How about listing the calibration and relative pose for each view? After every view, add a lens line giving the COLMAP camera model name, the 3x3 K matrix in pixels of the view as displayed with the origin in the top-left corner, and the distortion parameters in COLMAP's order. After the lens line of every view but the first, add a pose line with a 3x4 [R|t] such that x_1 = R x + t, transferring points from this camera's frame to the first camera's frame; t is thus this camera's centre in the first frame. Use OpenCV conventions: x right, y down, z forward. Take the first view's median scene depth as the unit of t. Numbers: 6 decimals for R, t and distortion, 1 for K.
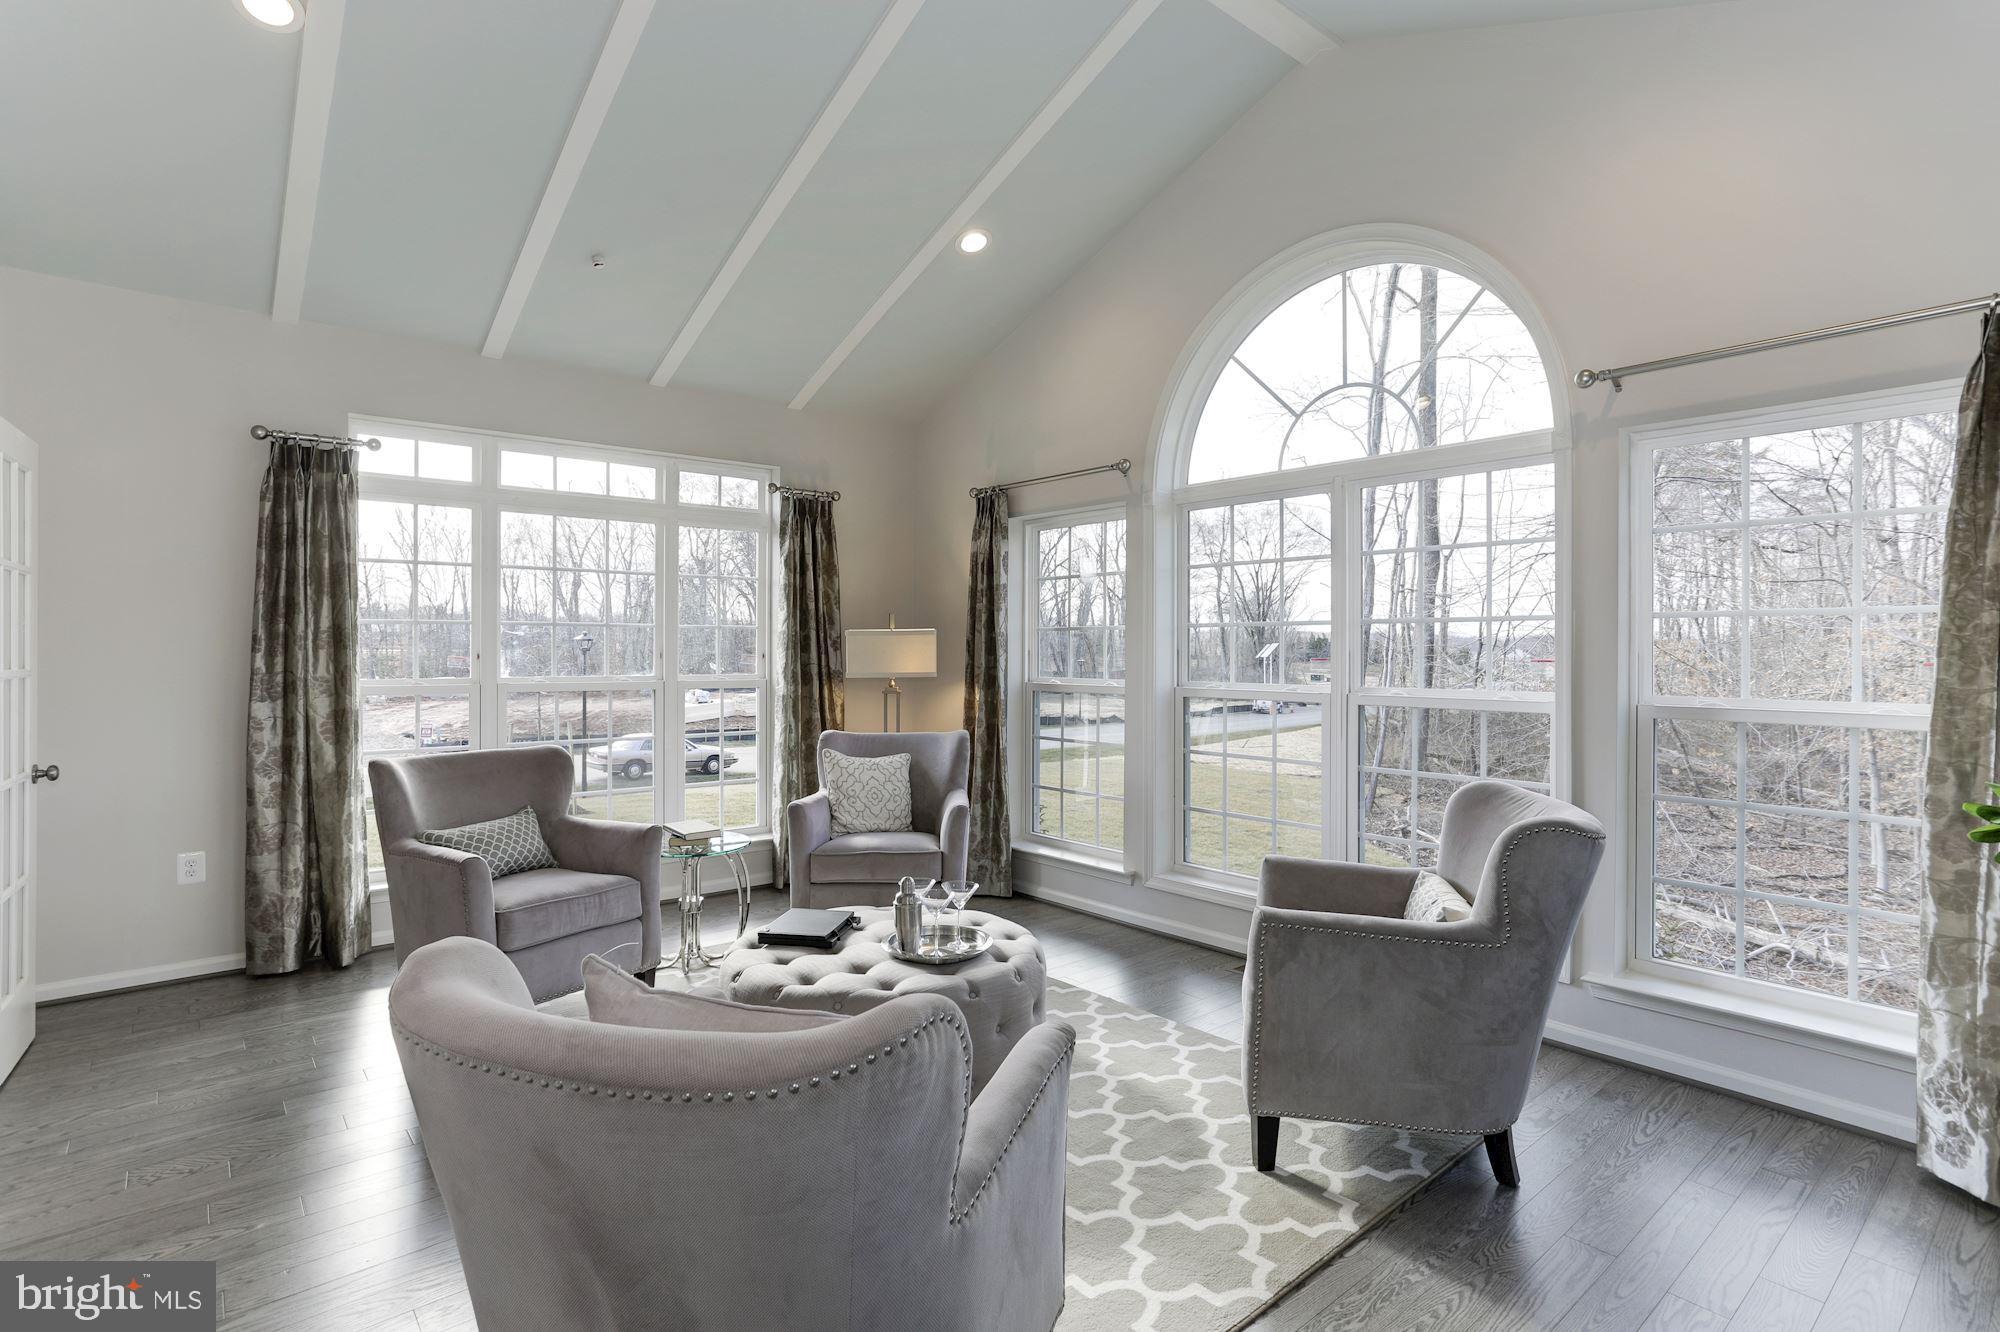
lens RADIAL K [[987.7, 0, 997.1], [0, 987.7, 654.7], [0, 0, 1]] dist [-0.062783, 0.041515]
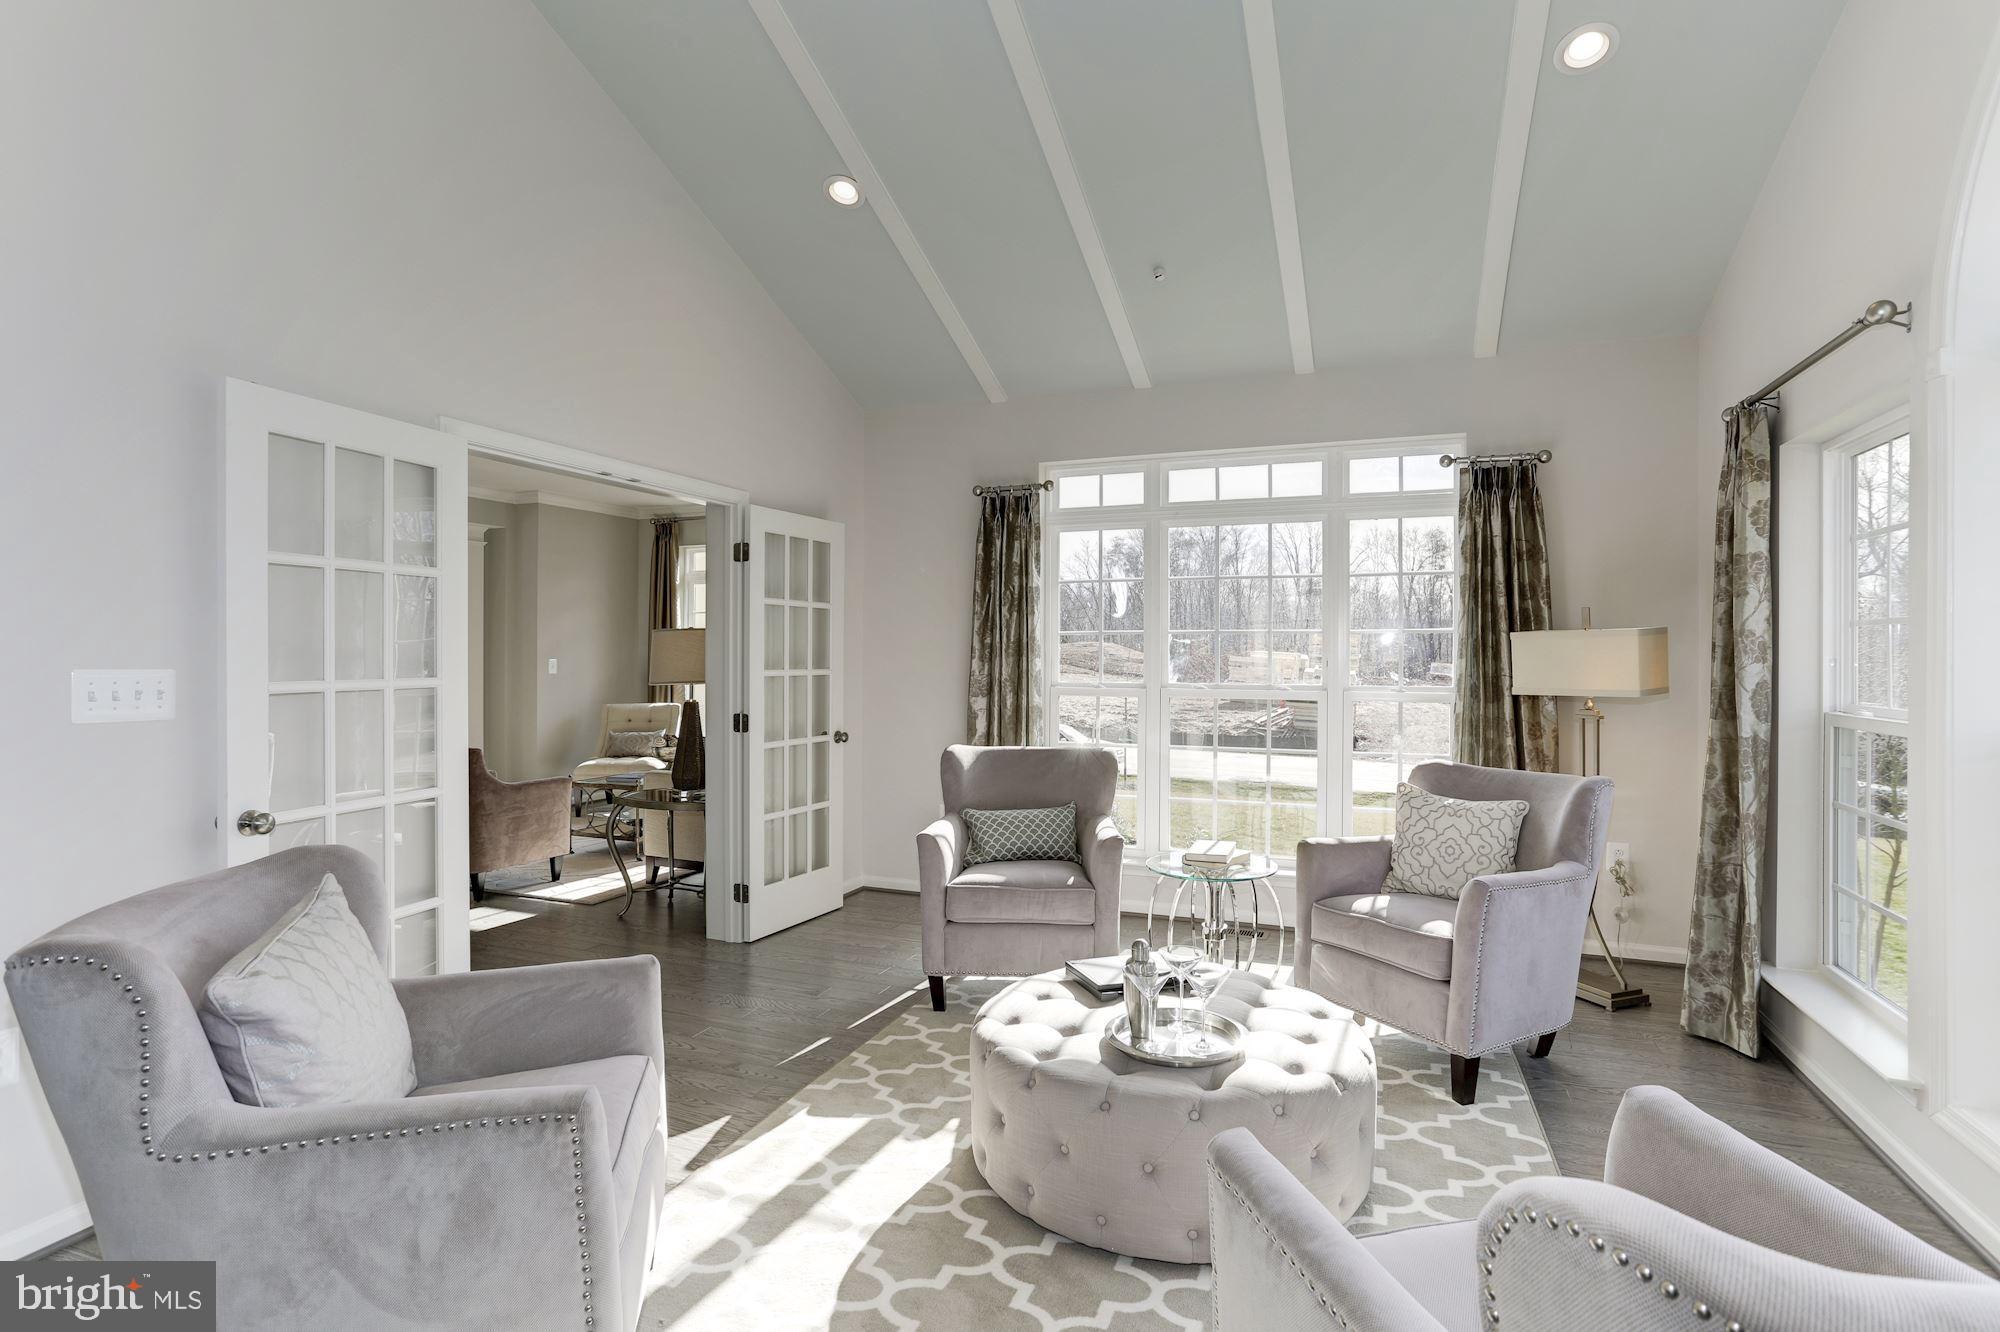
lens RADIAL K [[987.7, 0, 997.1], [0, 987.7, 654.7], [0, 0, 1]] dist [-0.062783, 0.041515]
pose [[0.479425, -0.000124, -0.877583, 0.351295], [-0.003463, 0.999992, -0.002033, -0.004644], [0.877576, 0.004014, 0.479420, 0.317598]]
